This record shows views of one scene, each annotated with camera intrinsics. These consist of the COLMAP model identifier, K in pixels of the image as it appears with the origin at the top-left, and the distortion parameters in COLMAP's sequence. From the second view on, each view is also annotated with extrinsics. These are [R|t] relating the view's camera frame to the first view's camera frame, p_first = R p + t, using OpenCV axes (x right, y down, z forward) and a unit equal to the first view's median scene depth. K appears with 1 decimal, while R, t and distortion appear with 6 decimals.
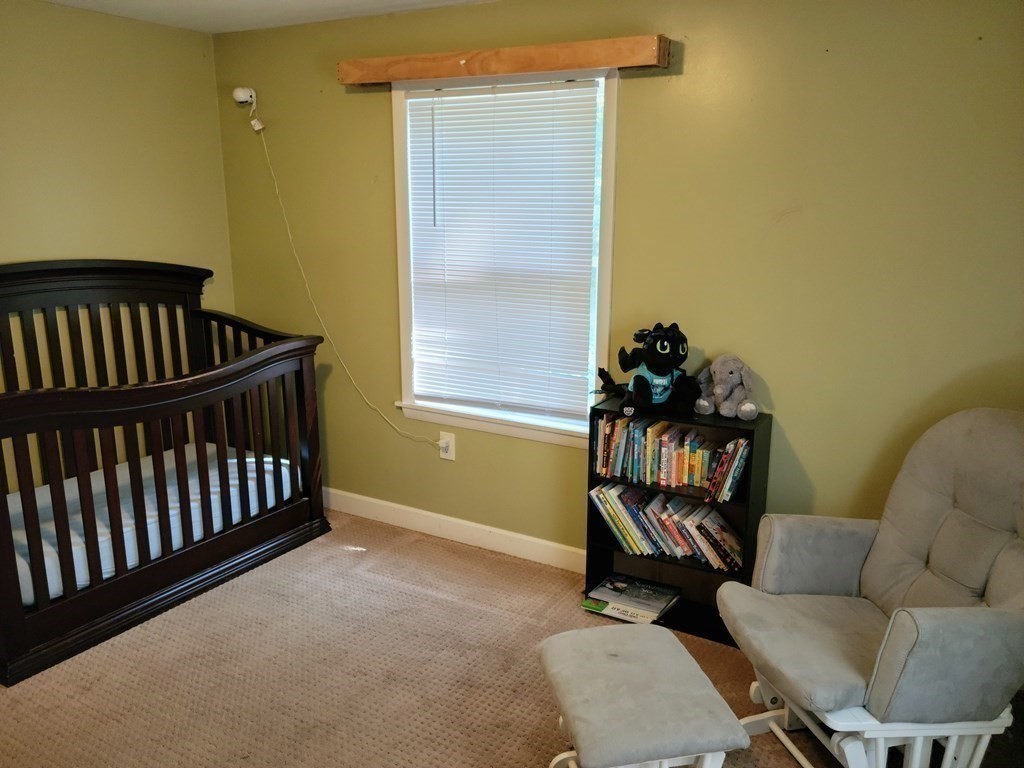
lens RADIAL K [[836.5, 0, 511.2], [0, 836.5, 400.2], [0, 0, 1]] dist [0.072589, -0.096621]
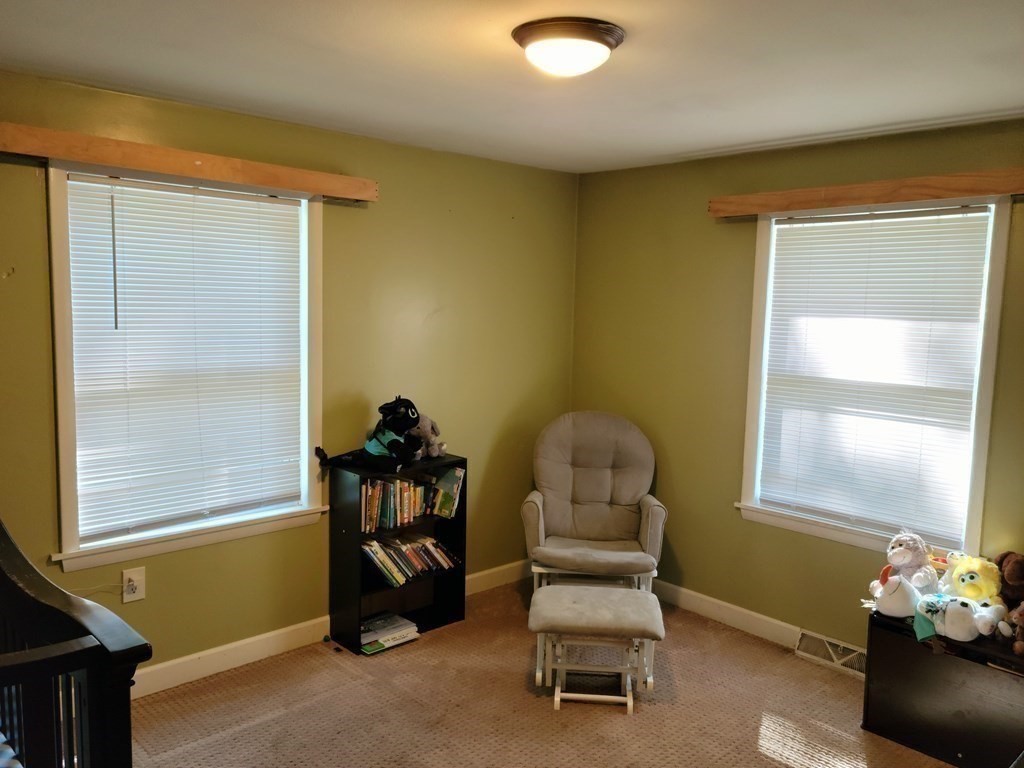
lens RADIAL K [[816.7, 0, 516.6], [0, 816.7, 389.1], [0, 0, 1]] dist [0.063117, -0.073481]
pose [[0.256194, -0.101489, 0.961283, -0.901467], [0.208681, 0.976829, 0.047514, -0.114446], [-0.943831, 0.188428, 0.271436, 0.445771]]
